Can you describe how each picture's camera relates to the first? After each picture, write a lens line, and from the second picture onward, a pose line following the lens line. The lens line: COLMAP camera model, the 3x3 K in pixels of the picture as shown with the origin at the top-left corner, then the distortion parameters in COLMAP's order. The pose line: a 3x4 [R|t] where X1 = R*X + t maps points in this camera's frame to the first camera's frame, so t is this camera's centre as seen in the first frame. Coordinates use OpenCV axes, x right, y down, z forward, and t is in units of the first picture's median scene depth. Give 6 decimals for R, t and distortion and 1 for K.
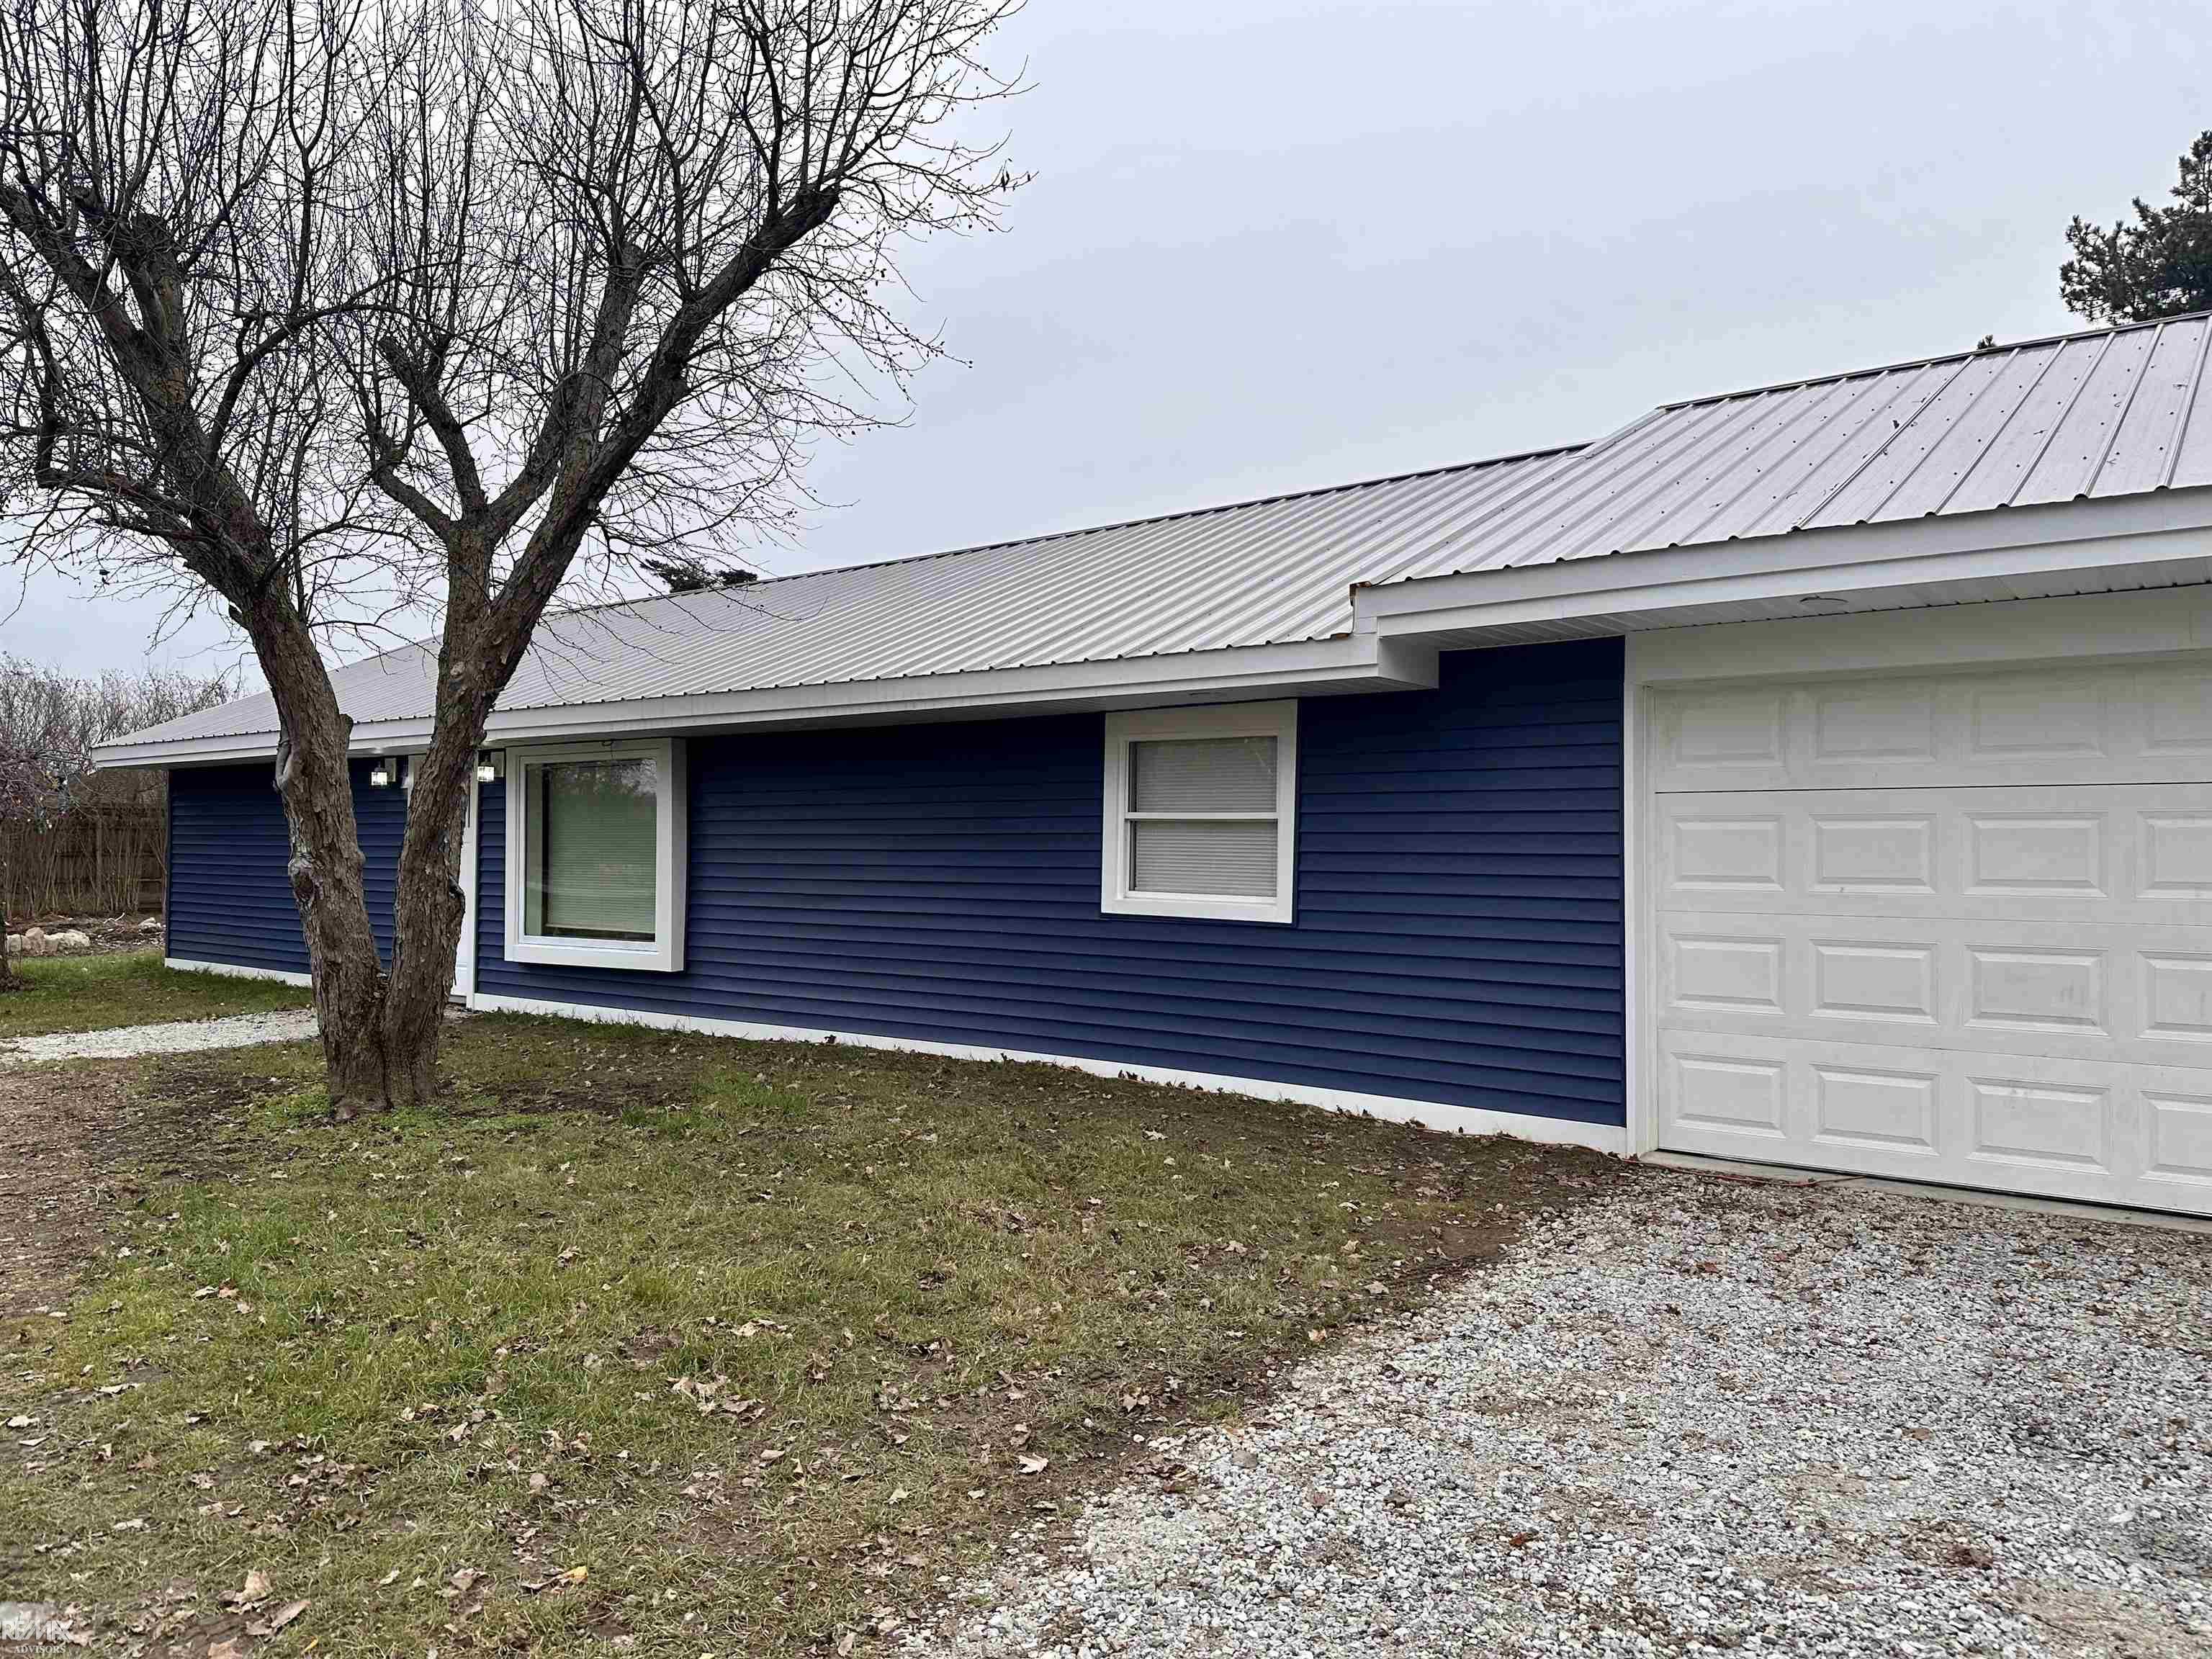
lens RADIAL K [[1538.3, 0, 1106.0], [0, 1538.3, 829.5], [0, 0, 1]] dist [0.099351, -0.107227]
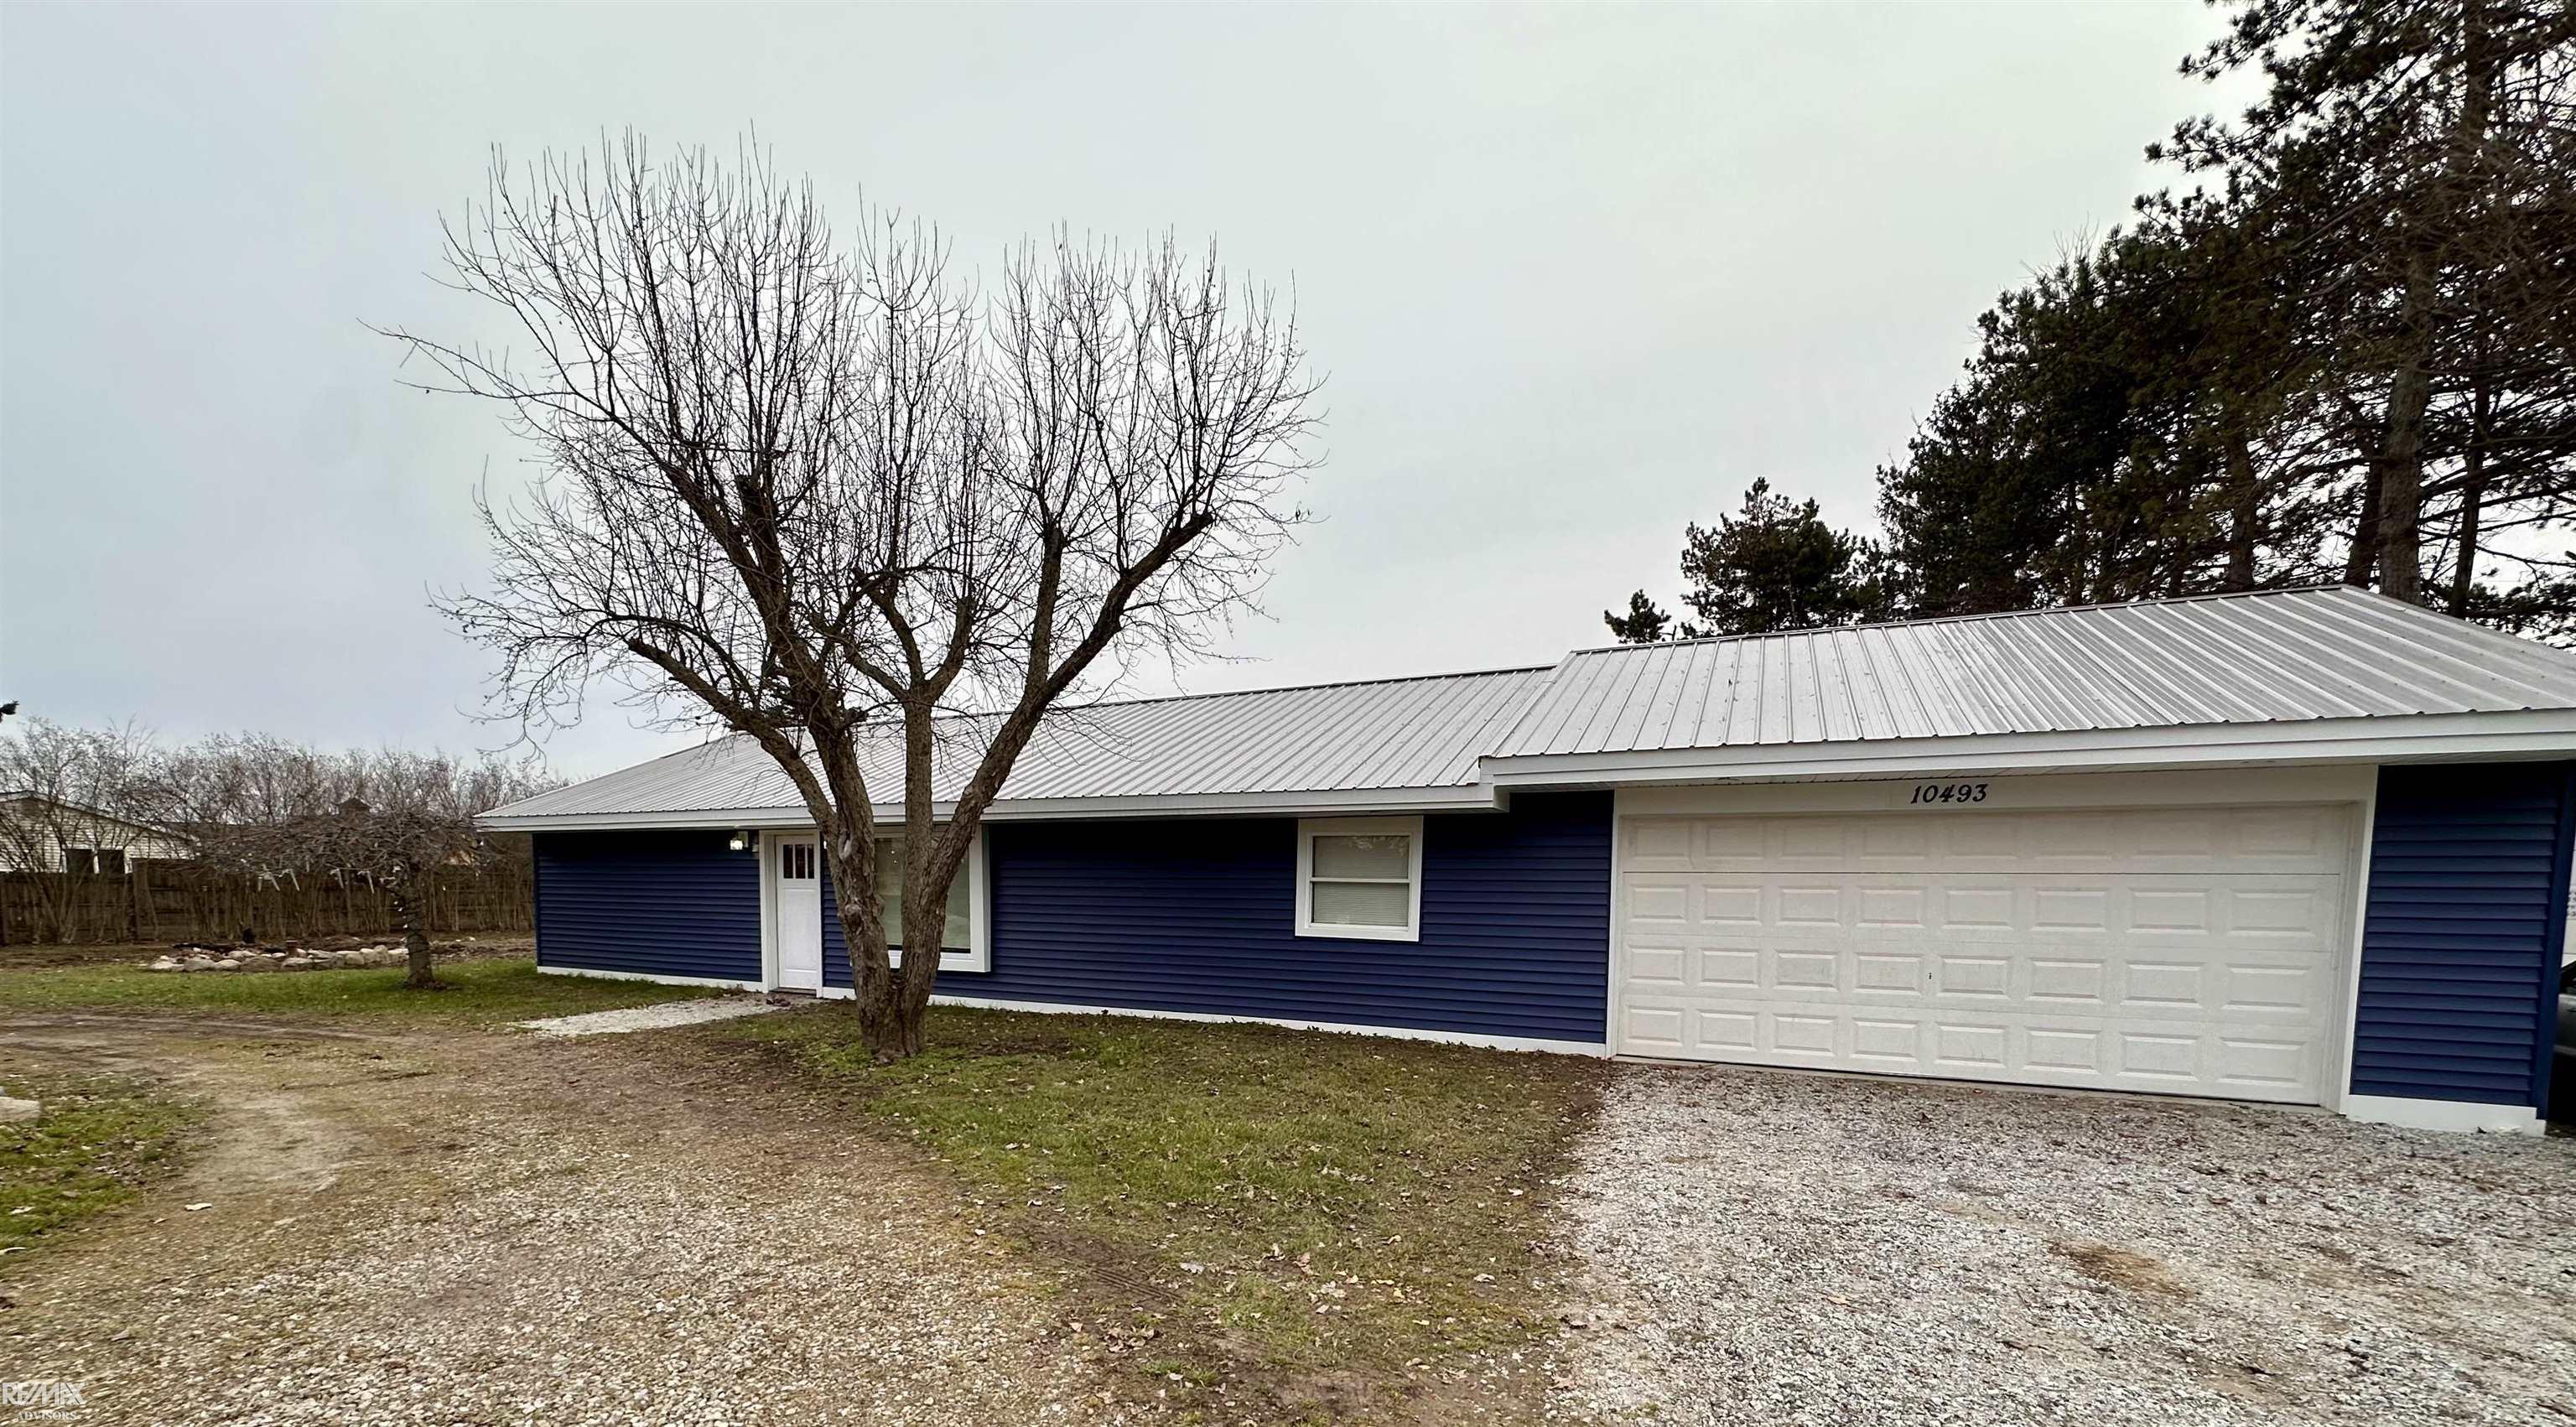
lens RADIAL K [[1034.8, 0, 1289.2], [0, 1034.8, 953.8], [0, 0, 1]] dist [-0.000189, -0.000035]
pose [[0.974431, -0.008556, 0.224523, -0.286802], [-0.008685, 0.997093, 0.075691, -0.013749], [-0.224518, -0.075706, 0.971525, -0.132282]]
